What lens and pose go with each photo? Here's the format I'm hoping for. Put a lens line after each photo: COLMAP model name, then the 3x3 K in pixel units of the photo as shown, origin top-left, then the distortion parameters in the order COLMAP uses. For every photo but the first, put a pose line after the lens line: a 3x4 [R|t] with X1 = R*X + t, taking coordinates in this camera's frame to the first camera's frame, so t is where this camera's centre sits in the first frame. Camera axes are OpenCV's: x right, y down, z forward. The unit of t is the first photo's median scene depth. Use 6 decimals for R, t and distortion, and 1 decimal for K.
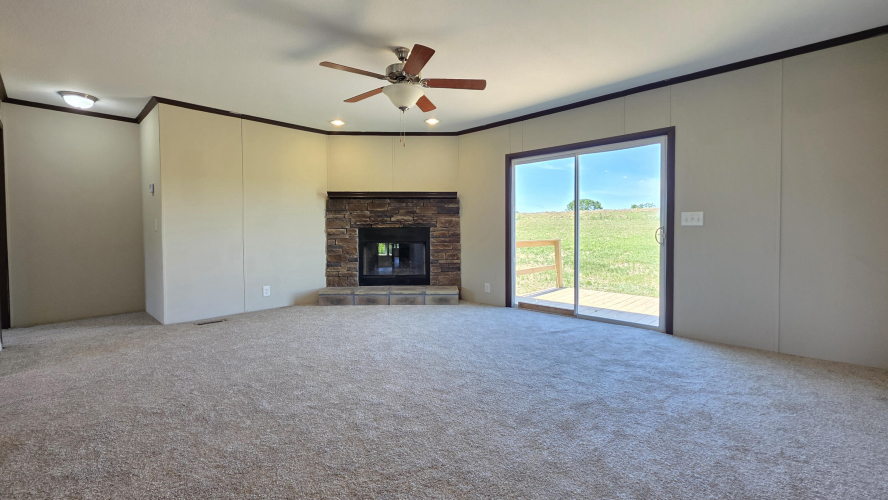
lens RADIAL K [[376.3, 0, 448.6], [0, 376.3, 239.9], [0, 0, 1]] dist [0.002667, -0.000402]
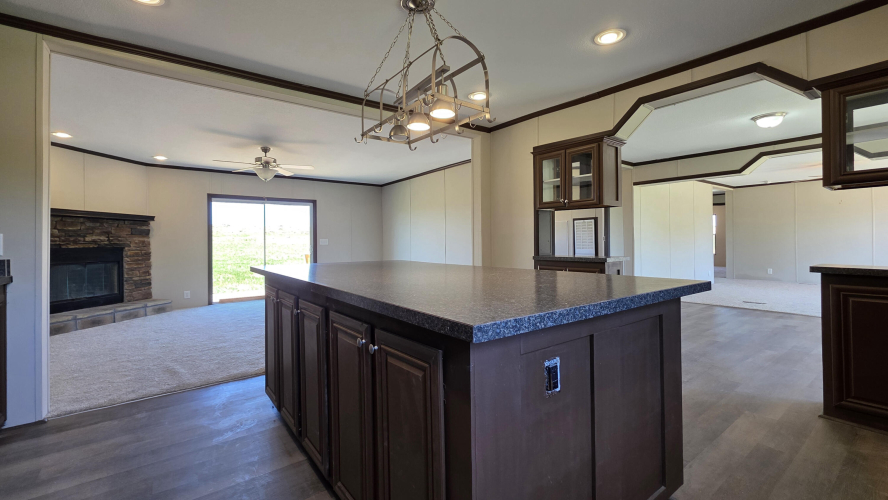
lens RADIAL K [[376.3, 0, 448.6], [0, 376.3, 239.9], [0, 0, 1]] dist [0.002667, -0.000402]
pose [[0.153676, 0.010533, 0.988065, -0.961832], [0.042092, 0.998966, -0.017196, 0.002698], [-0.987224, 0.044232, 0.153074, -0.064133]]
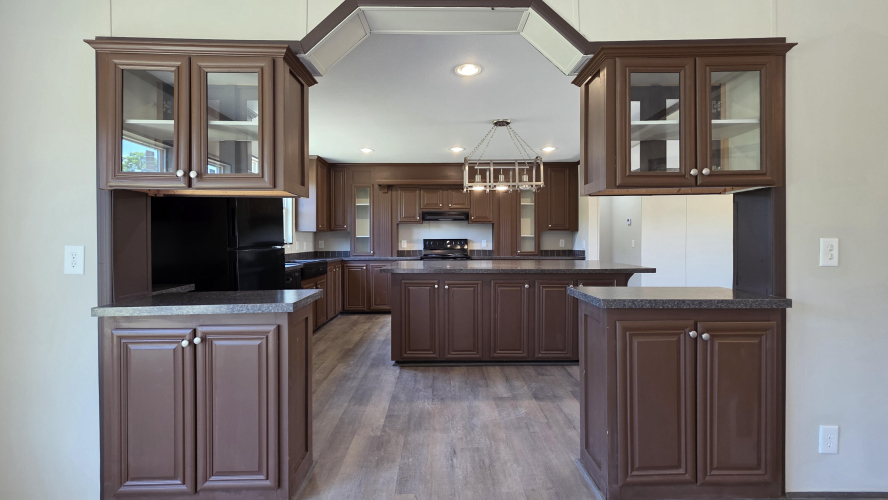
lens RADIAL K [[376.3, 0, 448.6], [0, 376.3, 239.9], [0, 0, 1]] dist [0.002667, -0.000402]
pose [[0.704684, 0.009014, -0.709464, -0.134306], [-0.028712, 0.999463, -0.015820, -0.004158], [0.708940, 0.031518, 0.704565, -0.571621]]
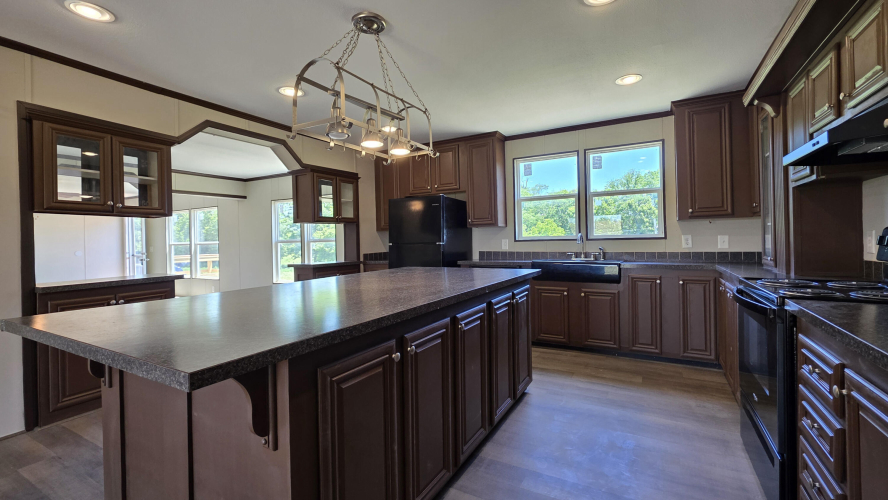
lens RADIAL K [[376.3, 0, 448.6], [0, 376.3, 239.9], [0, 0, 1]] dist [0.002667, -0.000402]
pose [[-0.967579, 0.030914, -0.250670, -0.562659], [0.022431, 0.999077, 0.036629, -0.031428], [0.251571, 0.029819, -0.967379, 0.429673]]
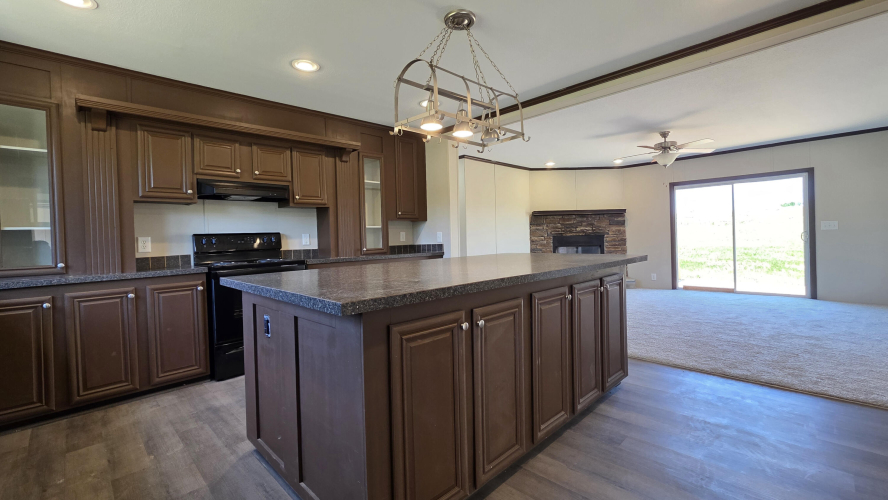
lens RADIAL K [[376.3, 0, 448.6], [0, 376.3, 239.9], [0, 0, 1]] dist [0.002667, -0.000402]
pose [[0.999563, -0.019594, -0.022128, -0.596526], [0.019024, 0.999490, -0.025664, 0.010570], [0.022620, 0.025232, 0.999426, -0.404289]]
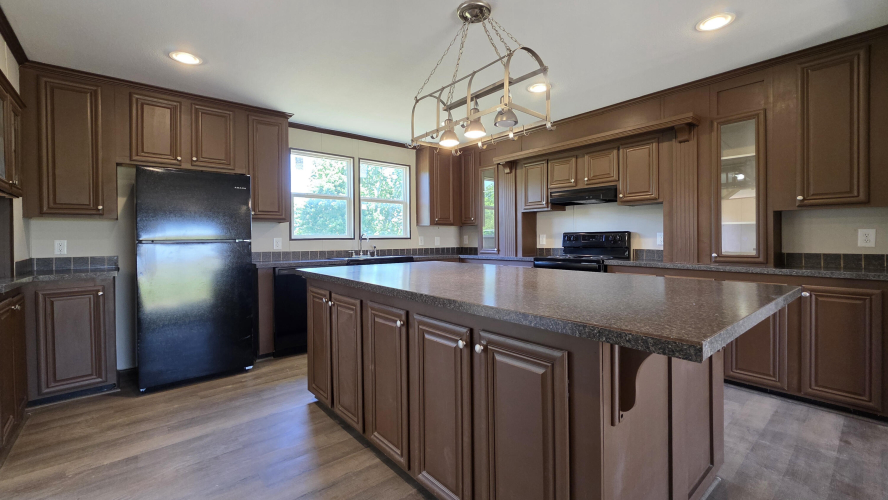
lens RADIAL K [[376.3, 0, 448.6], [0, 376.3, 239.9], [0, 0, 1]] dist [0.002667, -0.000402]
pose [[-0.099622, 0.016039, -0.994896, -0.186117], [-0.025624, 0.999497, 0.018679, -0.016014], [0.994695, 0.027354, -0.099161, 0.036412]]
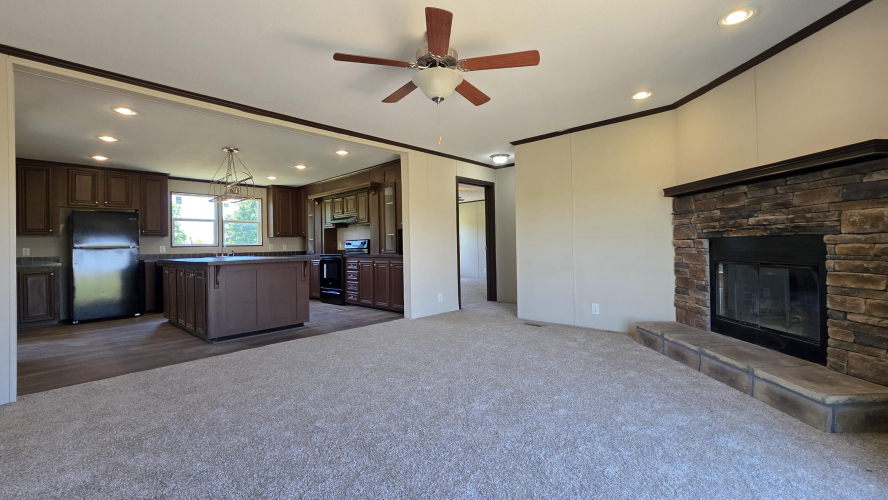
lens RADIAL K [[376.3, 0, 448.6], [0, 376.3, 239.9], [0, 0, 1]] dist [0.002667, -0.000402]
pose [[0.021429, -0.008557, -0.999734, 0.383117], [-0.012352, 0.999885, -0.008823, -0.017979], [0.999694, 0.012538, 0.021321, 0.554530]]
